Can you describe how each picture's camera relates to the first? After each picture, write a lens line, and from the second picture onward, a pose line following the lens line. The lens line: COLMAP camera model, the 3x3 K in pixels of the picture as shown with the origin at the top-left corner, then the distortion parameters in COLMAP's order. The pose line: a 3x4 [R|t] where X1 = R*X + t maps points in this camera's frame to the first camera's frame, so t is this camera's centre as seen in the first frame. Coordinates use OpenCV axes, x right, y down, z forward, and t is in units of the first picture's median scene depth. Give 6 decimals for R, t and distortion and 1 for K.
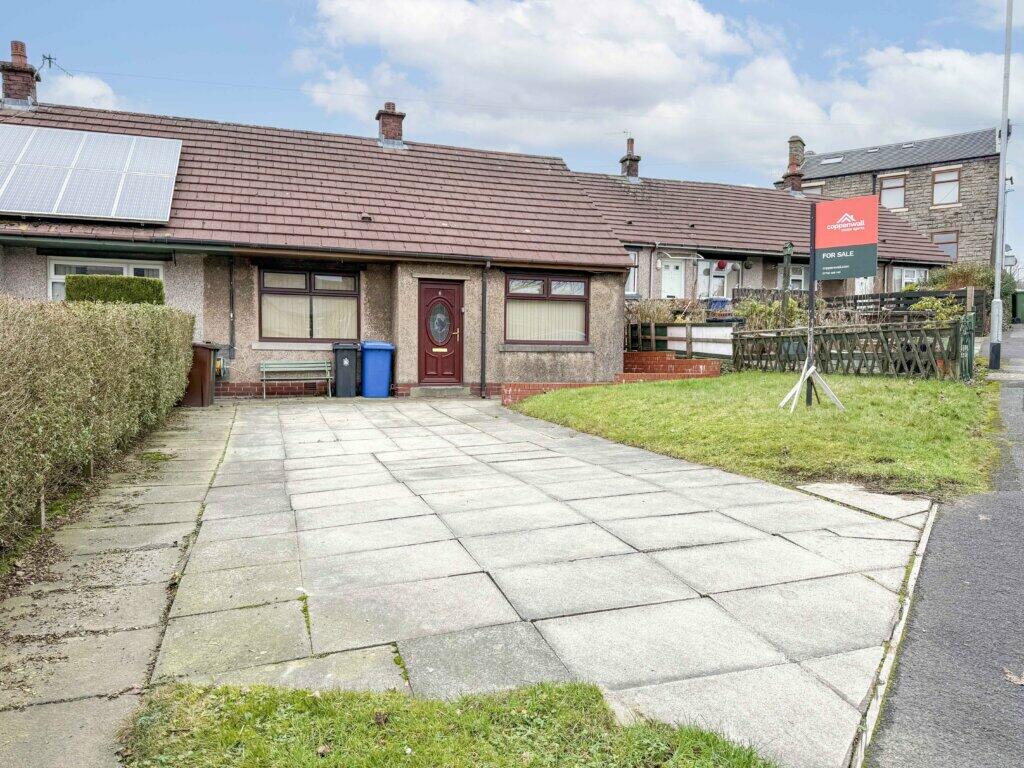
lens RADIAL K [[710.4, 0, 512.8], [0, 710.4, 397.3], [0, 0, 1]] dist [0.113547, -0.157082]
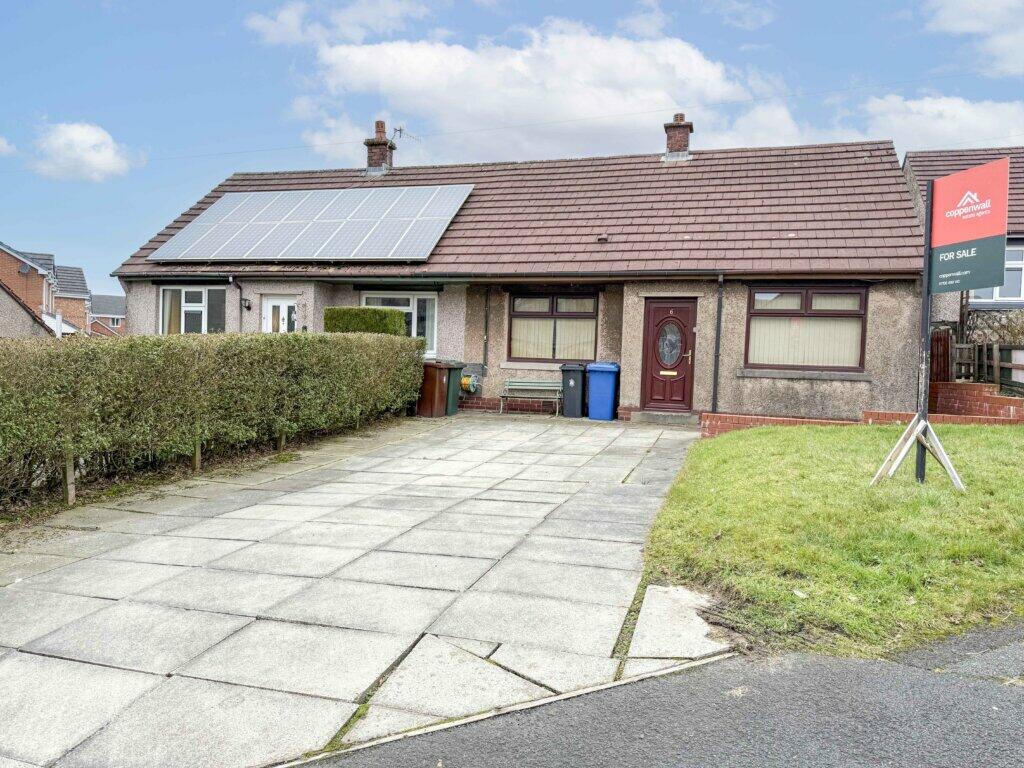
lens RADIAL K [[710.4, 0, 512.8], [0, 710.4, 397.3], [0, 0, 1]] dist [0.113547, -0.157082]
pose [[0.810316, 0.050055, -0.583851, 0.283417], [-0.061009, 0.998137, 0.000899, -0.024060], [0.582808, 0.034892, 0.811860, 0.129643]]
